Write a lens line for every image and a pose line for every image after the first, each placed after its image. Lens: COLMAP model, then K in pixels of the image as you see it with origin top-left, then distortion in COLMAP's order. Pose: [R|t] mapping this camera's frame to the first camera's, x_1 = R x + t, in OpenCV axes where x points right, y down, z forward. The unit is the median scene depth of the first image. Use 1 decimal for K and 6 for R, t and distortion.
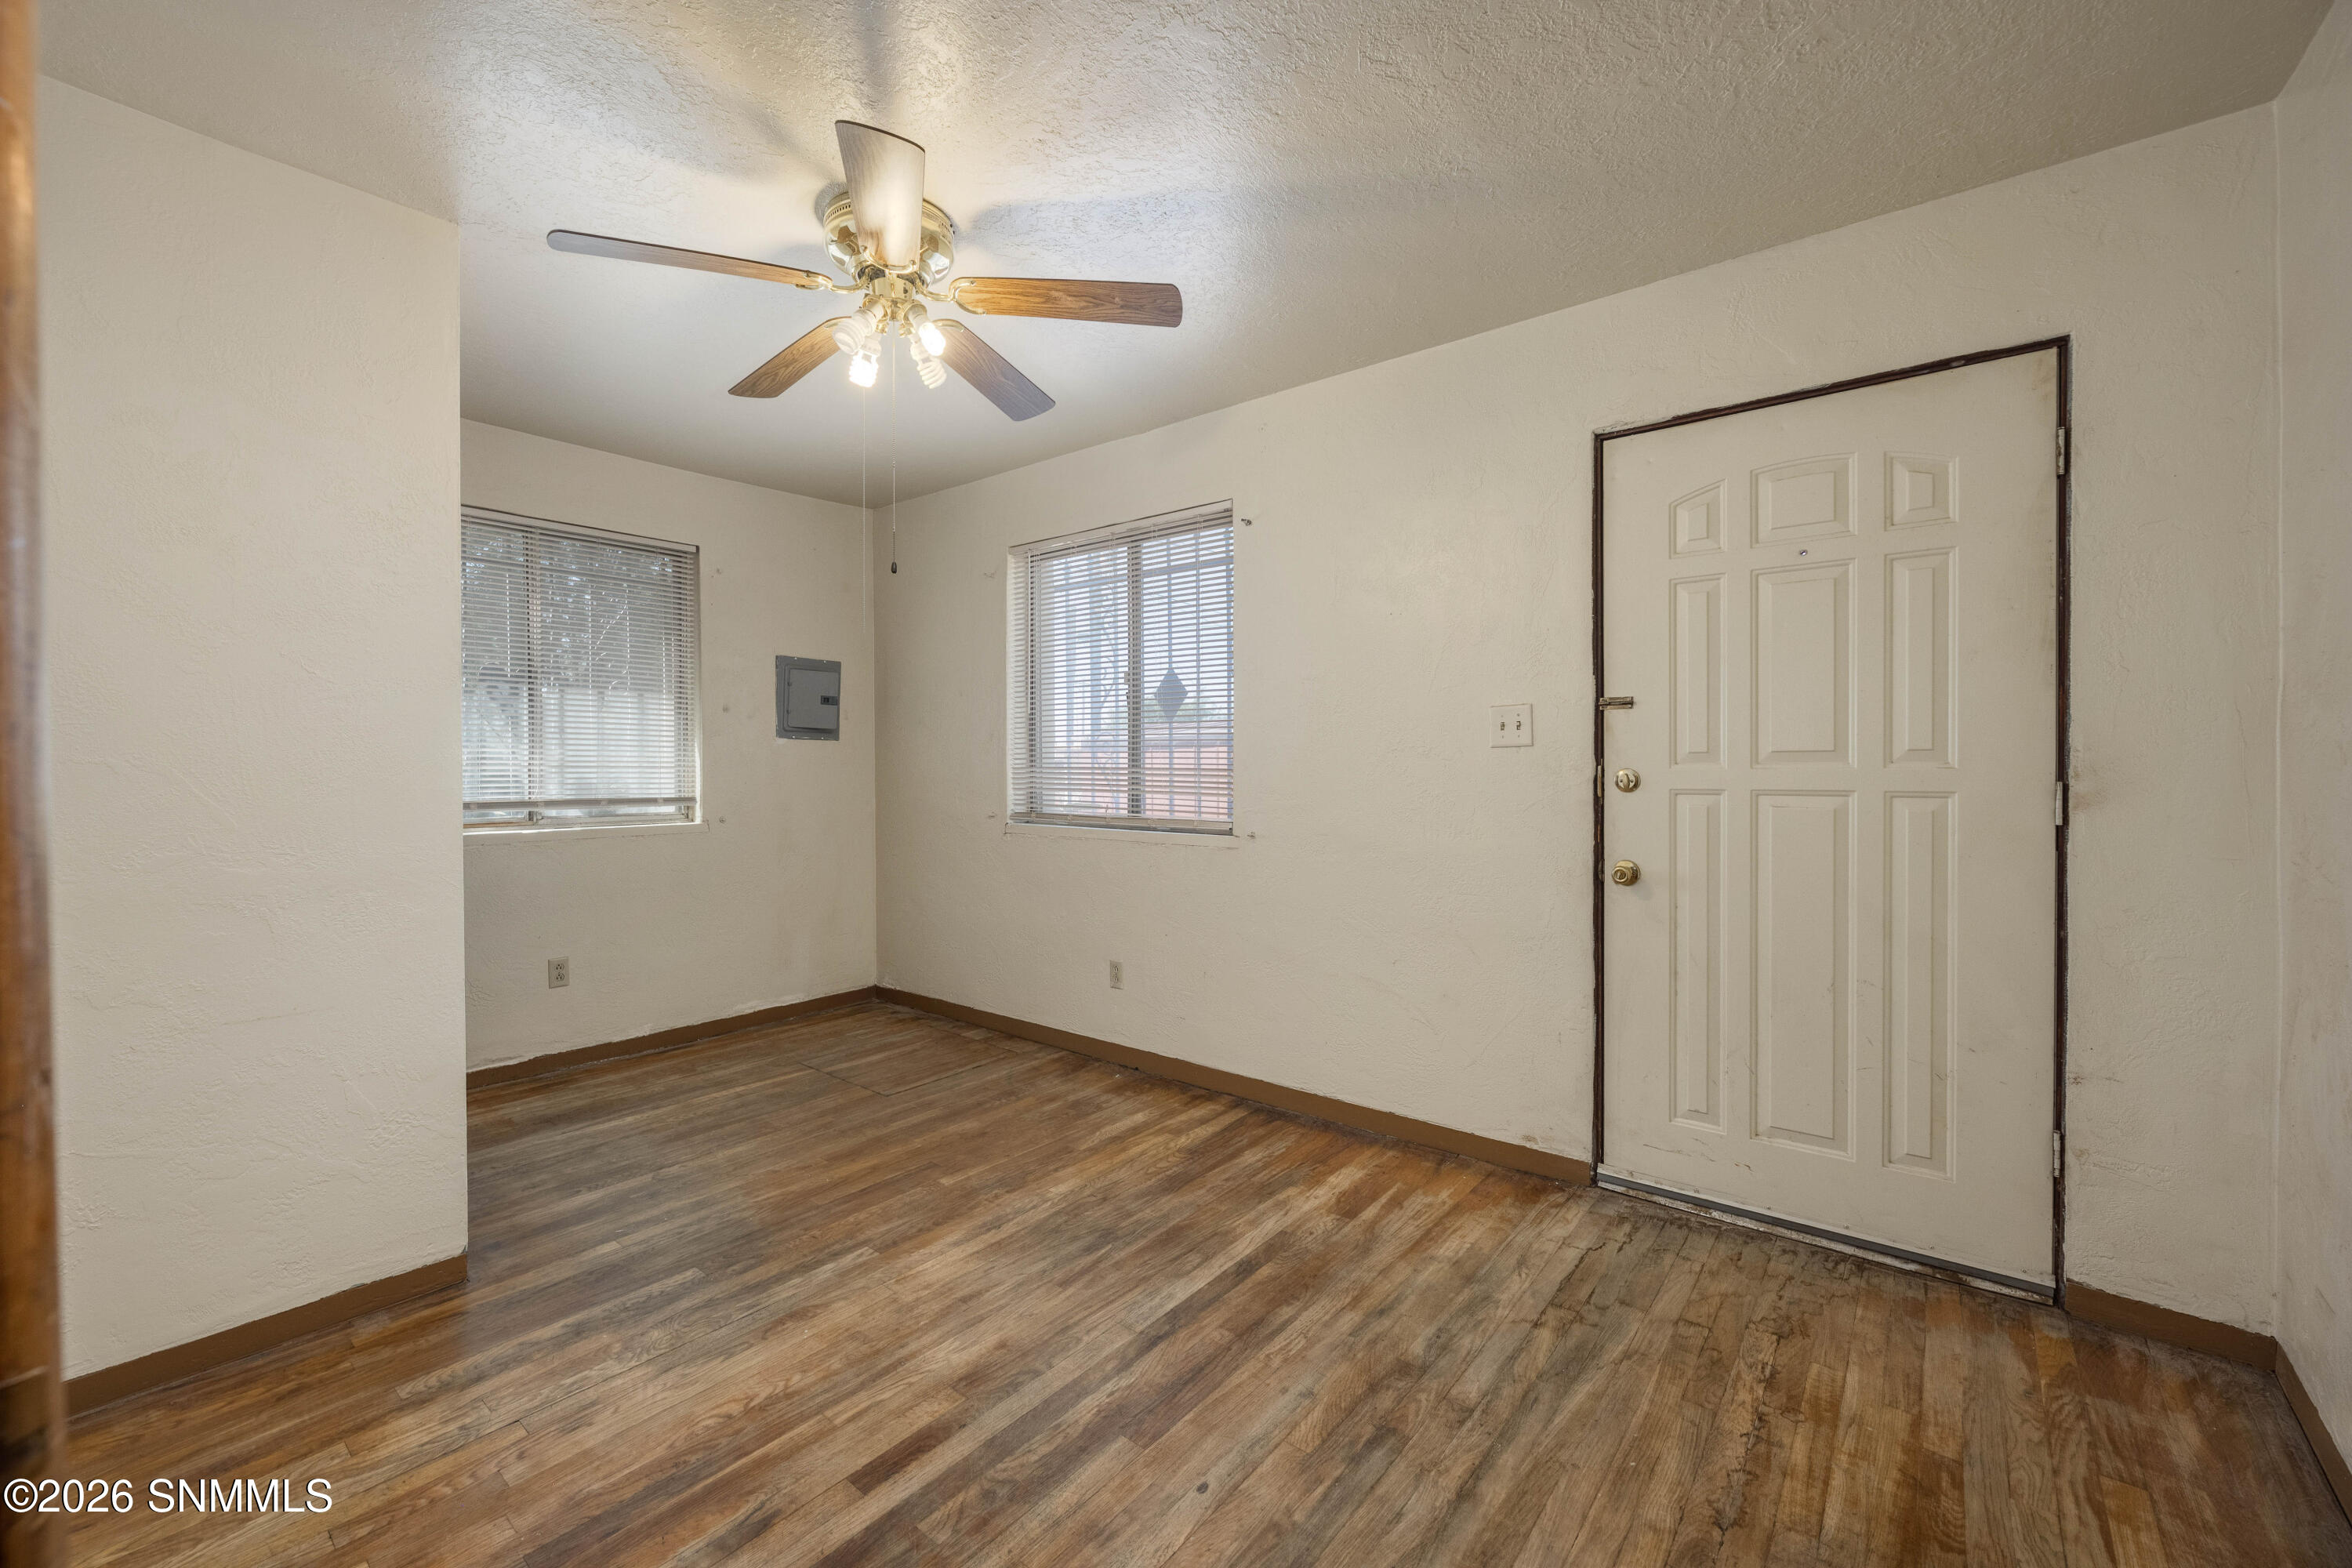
lens RADIAL K [[1002.5, 0, 1176.0], [0, 1002.5, 784.0], [0, 0, 1]] dist [0.000713, -0.000052]
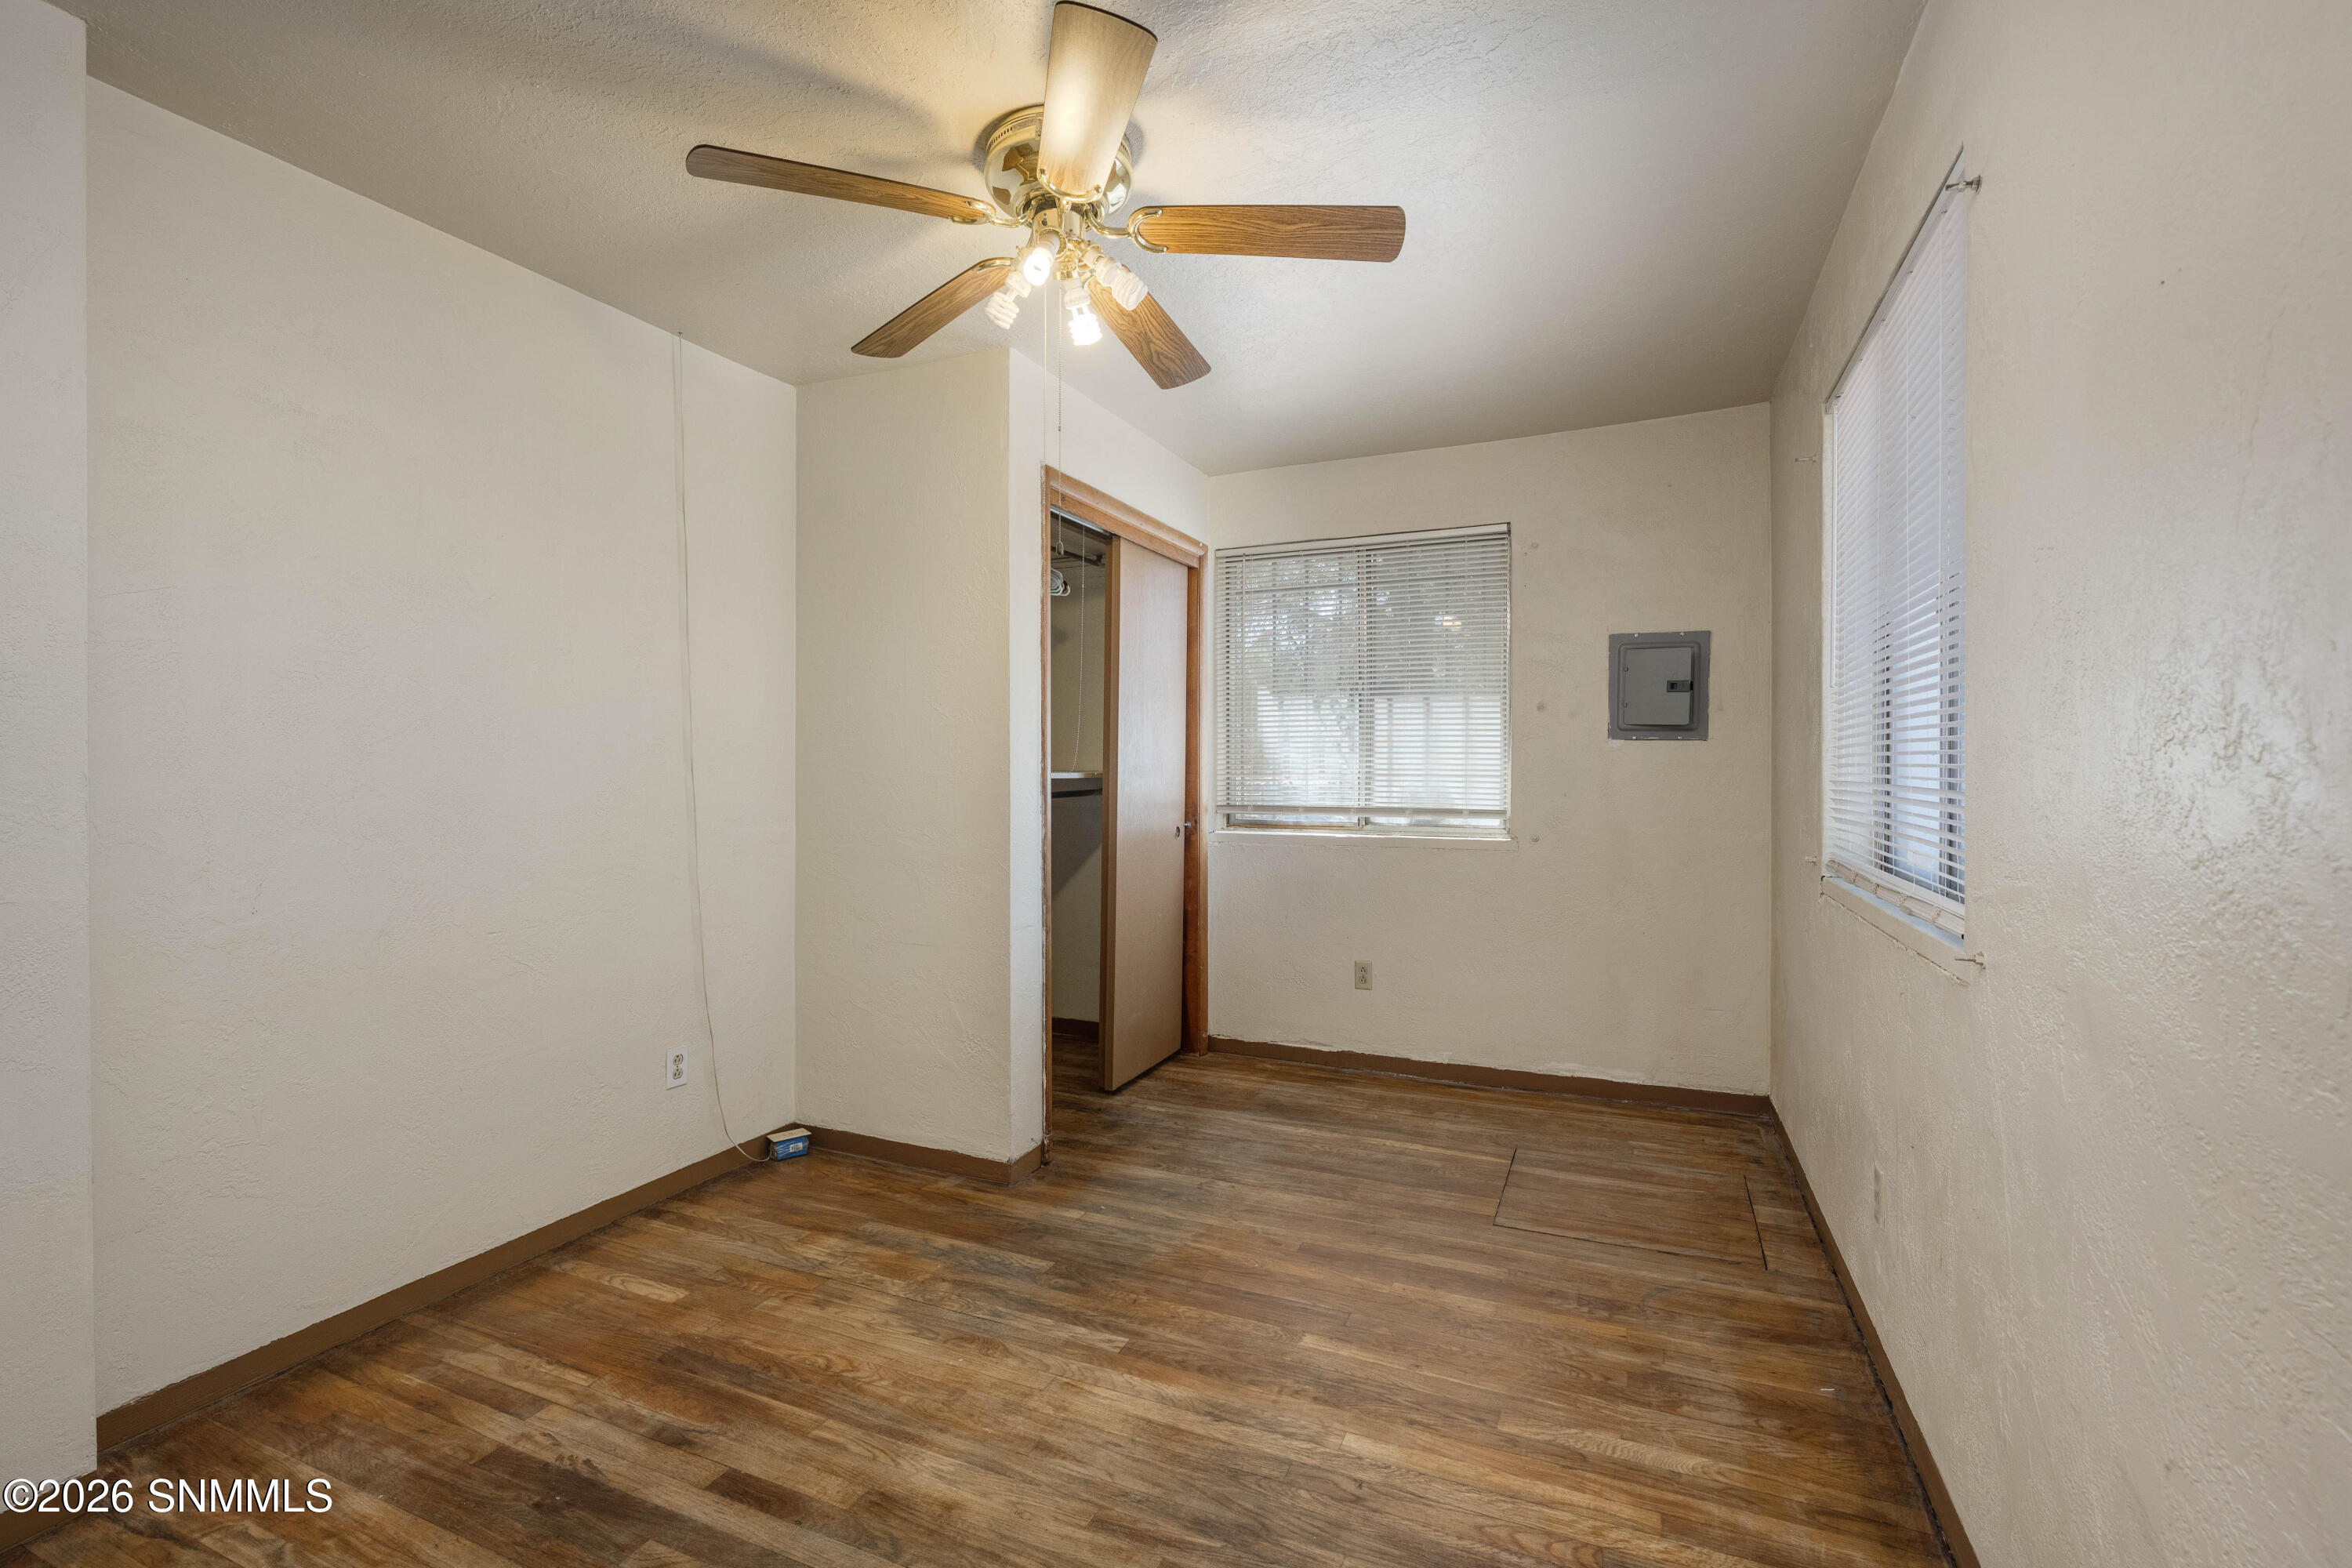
lens RADIAL K [[1055.3, 0, 1164.0], [0, 1055.3, 782.1], [0, 0, 1]] dist [-0.002252, -0.000102]
pose [[0.227518, 0.014267, -0.973669, 0.414383], [-0.018032, 0.999783, 0.010436, -0.018470], [0.973607, 0.015183, 0.227726, 0.592218]]
